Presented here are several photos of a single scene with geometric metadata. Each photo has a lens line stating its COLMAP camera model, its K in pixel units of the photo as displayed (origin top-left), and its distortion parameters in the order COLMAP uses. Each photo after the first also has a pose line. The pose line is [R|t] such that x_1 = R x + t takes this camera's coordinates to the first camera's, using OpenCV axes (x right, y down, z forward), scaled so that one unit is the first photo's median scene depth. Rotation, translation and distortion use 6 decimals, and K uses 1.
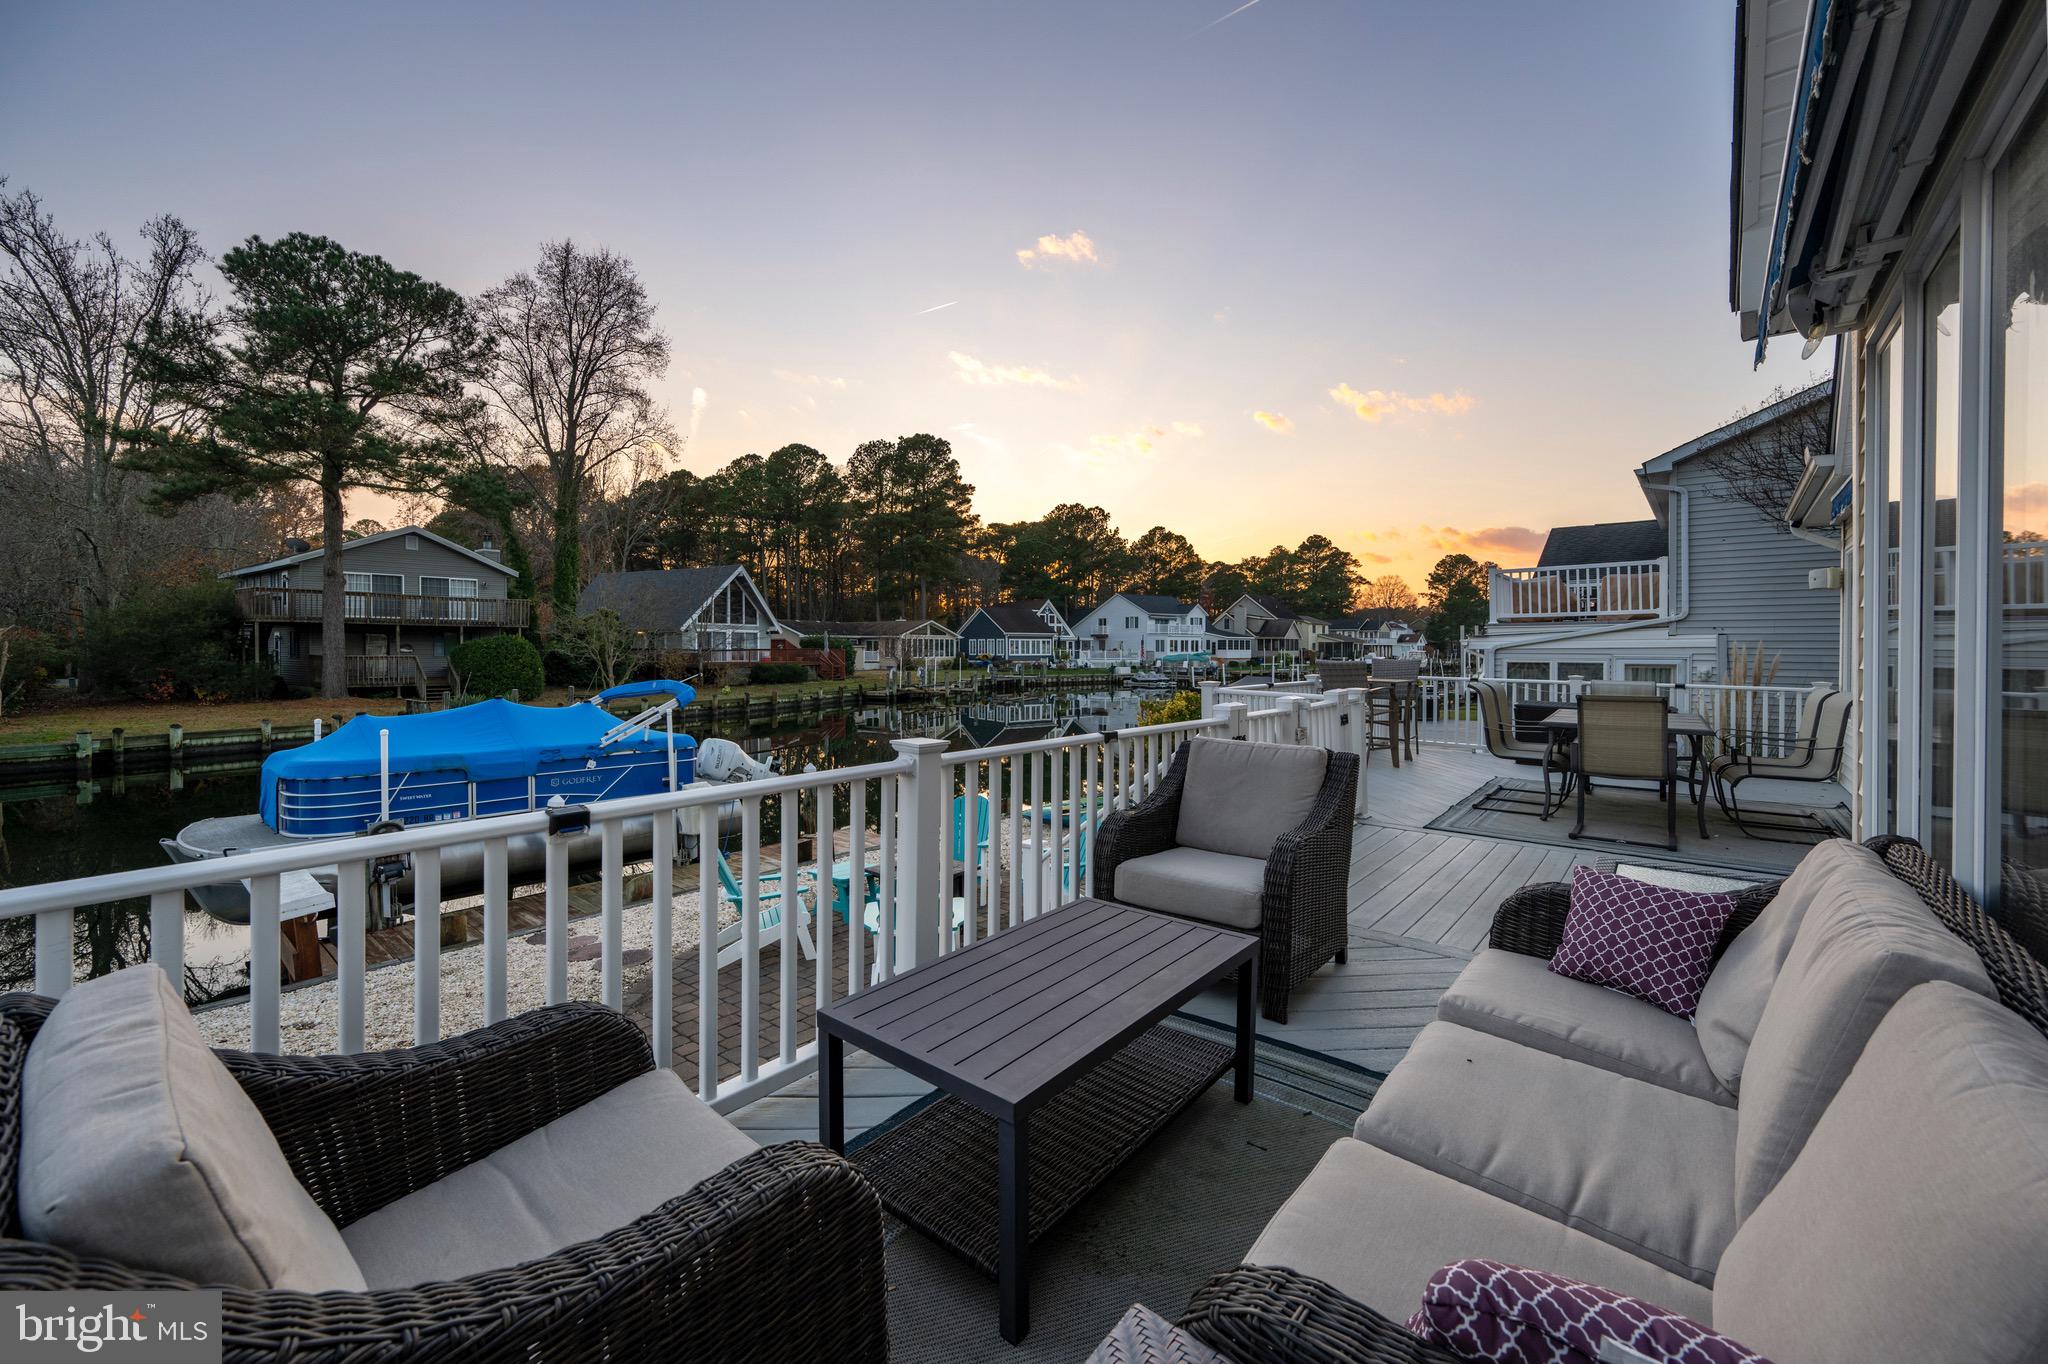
lens RADIAL K [[835.0, 0, 1012.6], [0, 835.0, 650.0], [0, 0, 1]] dist [-0.000238, -0.000079]
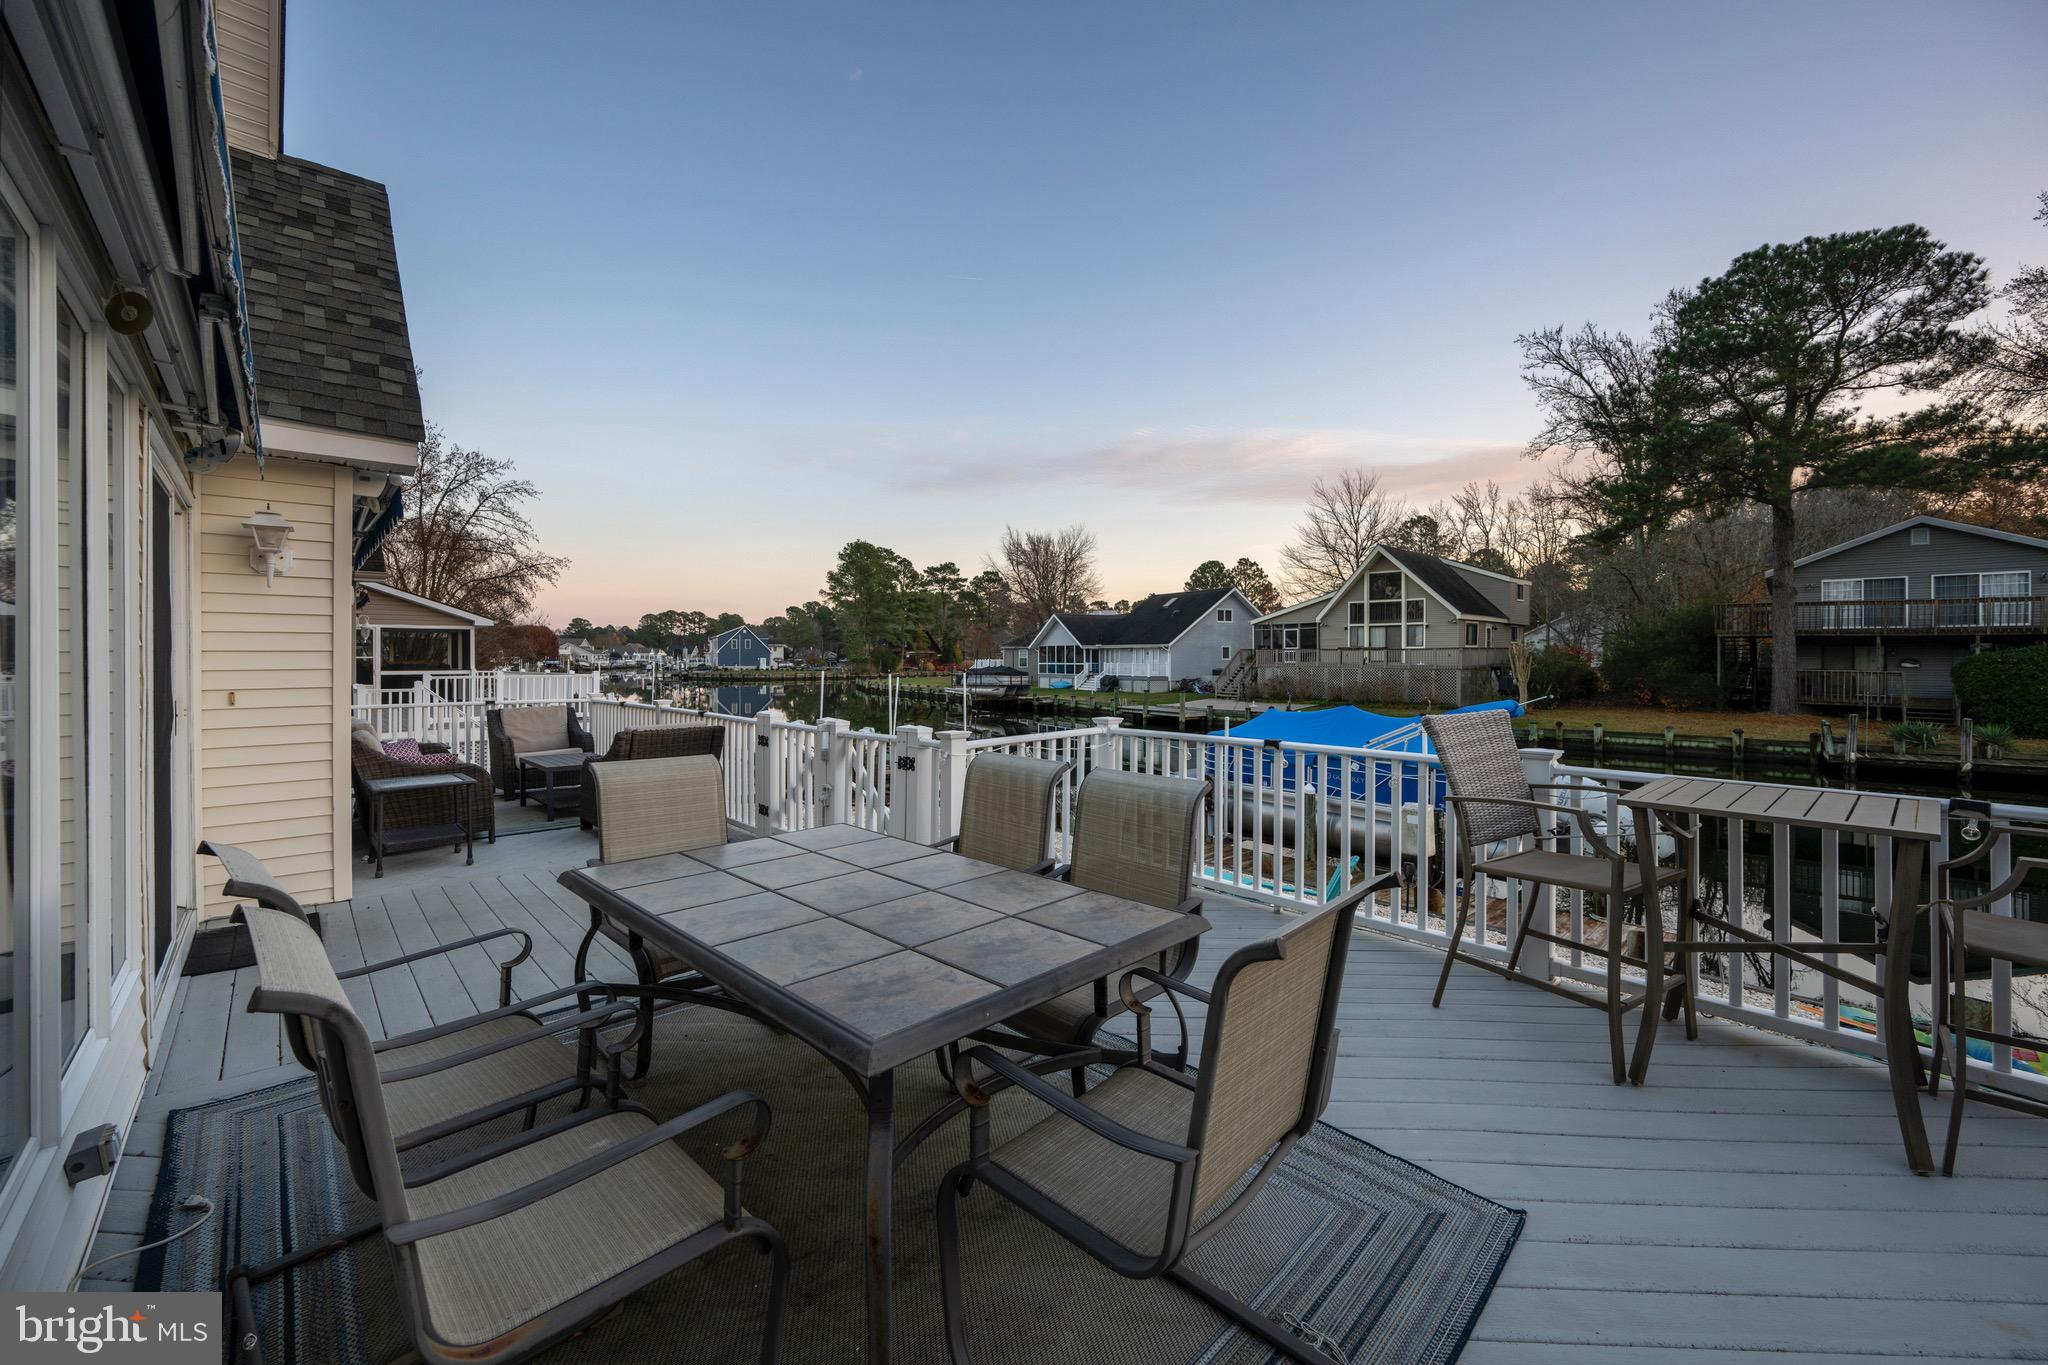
lens RADIAL K [[810.2, 0, 1020.1], [0, 810.2, 658.1], [0, 0, 1]] dist [-0.000931, 0.000826]
pose [[-0.121978, 0.002203, -0.992530, 0.094498], [-0.006392, 0.999975, 0.003005, -0.001697], [0.992512, 0.006711, -0.121961, 0.100959]]
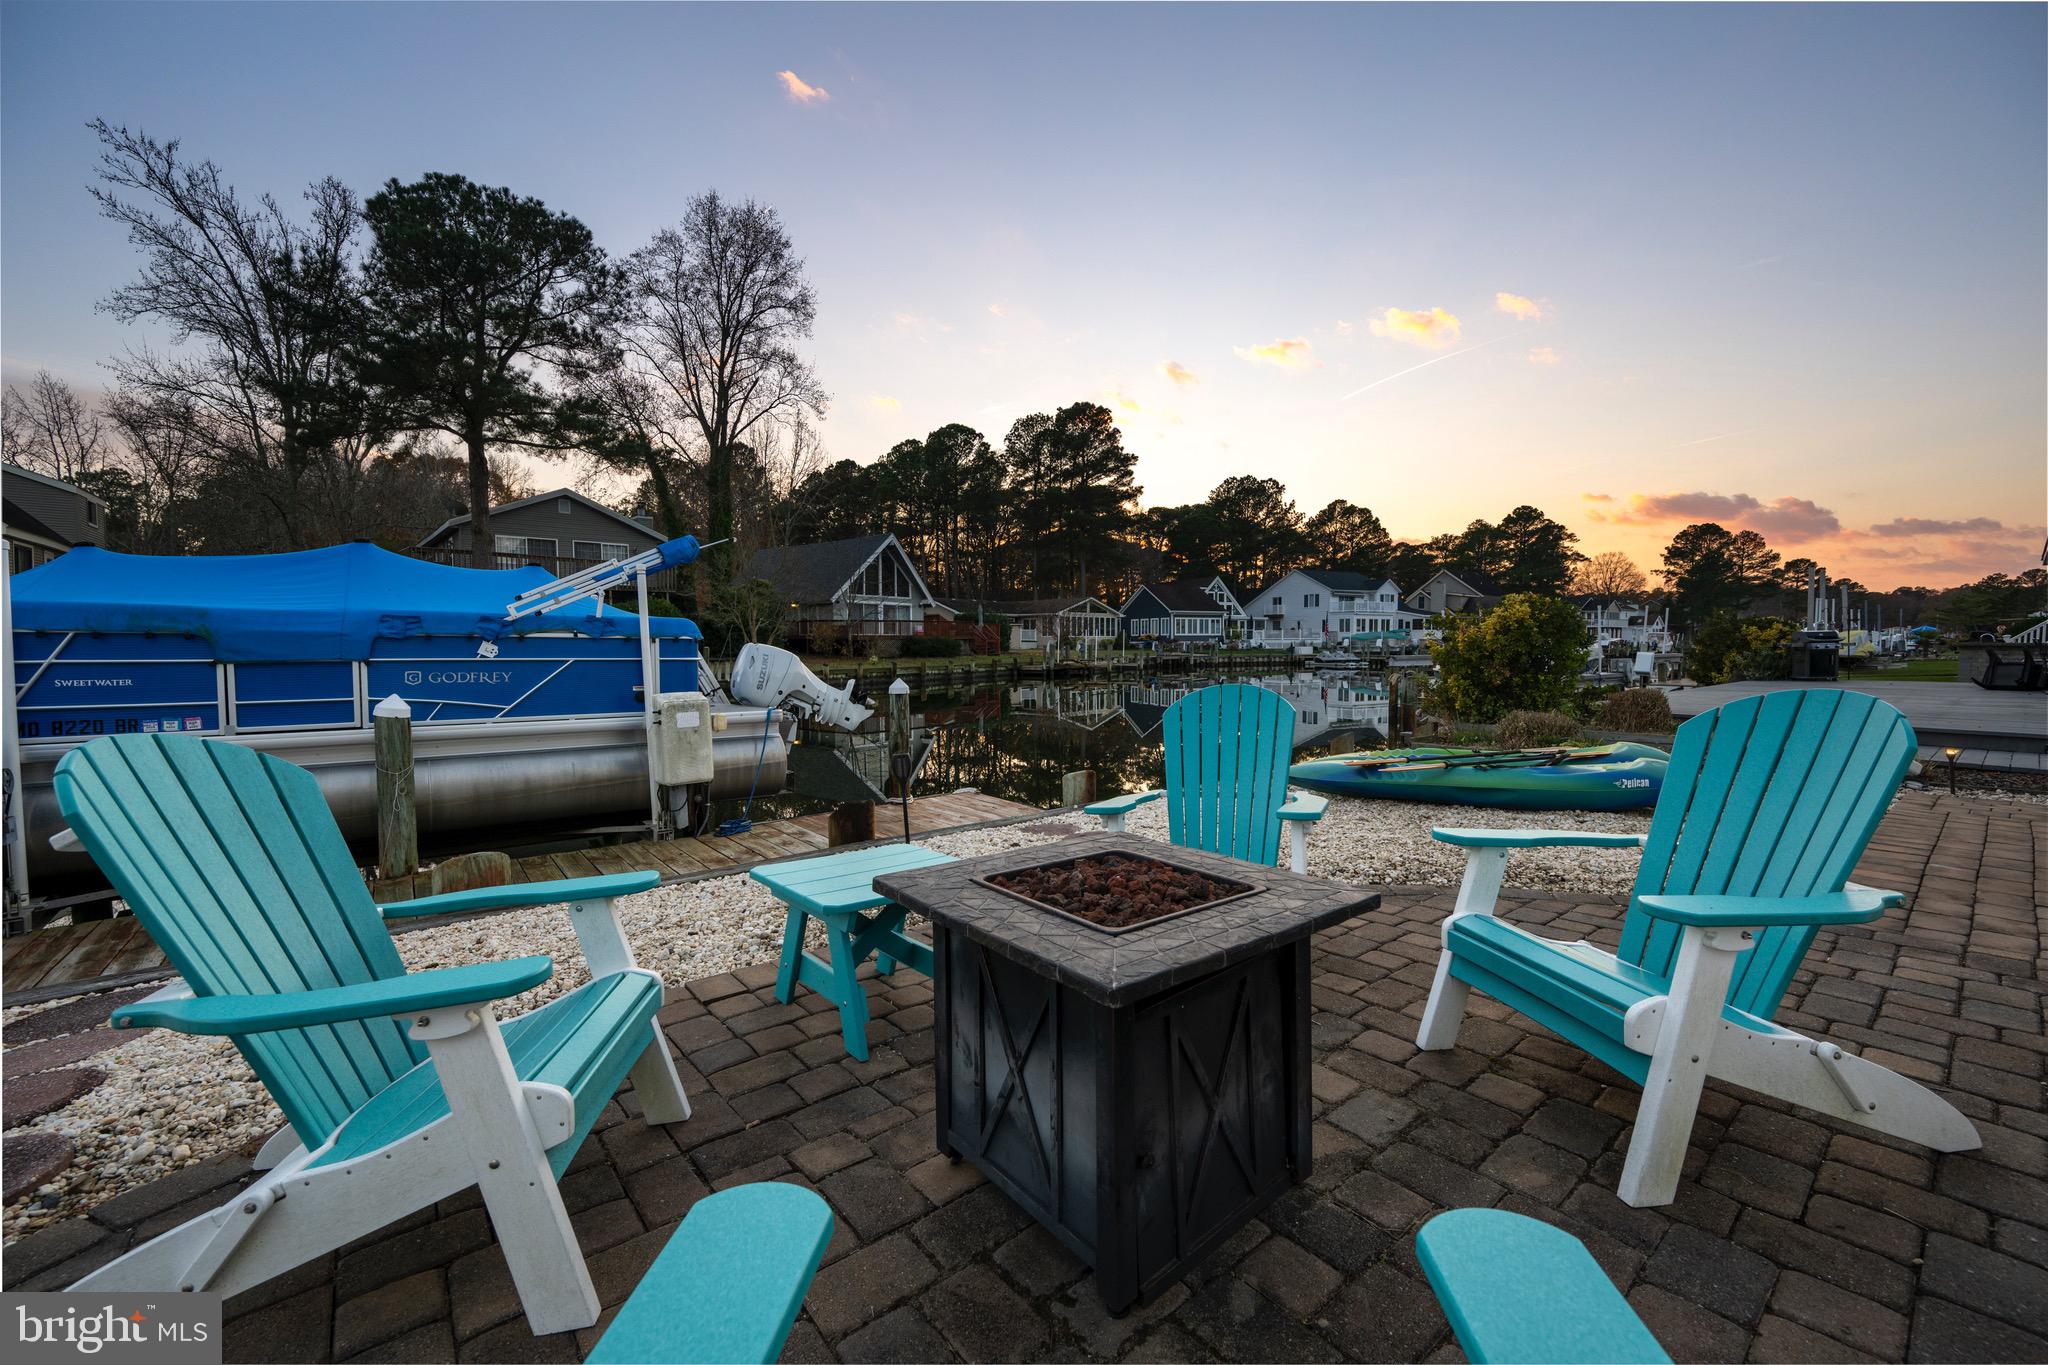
lens RADIAL K [[804.1, 0, 1010.7], [0, 804.1, 681.4], [0, 0, 1]] dist [0.000956, -0.000087]
pose [[0.980964, 0.004078, -0.194148, -0.009054], [0.003802, 0.999185, 0.040195, 0.020231], [0.194153, -0.040167, 0.980148, 0.080164]]
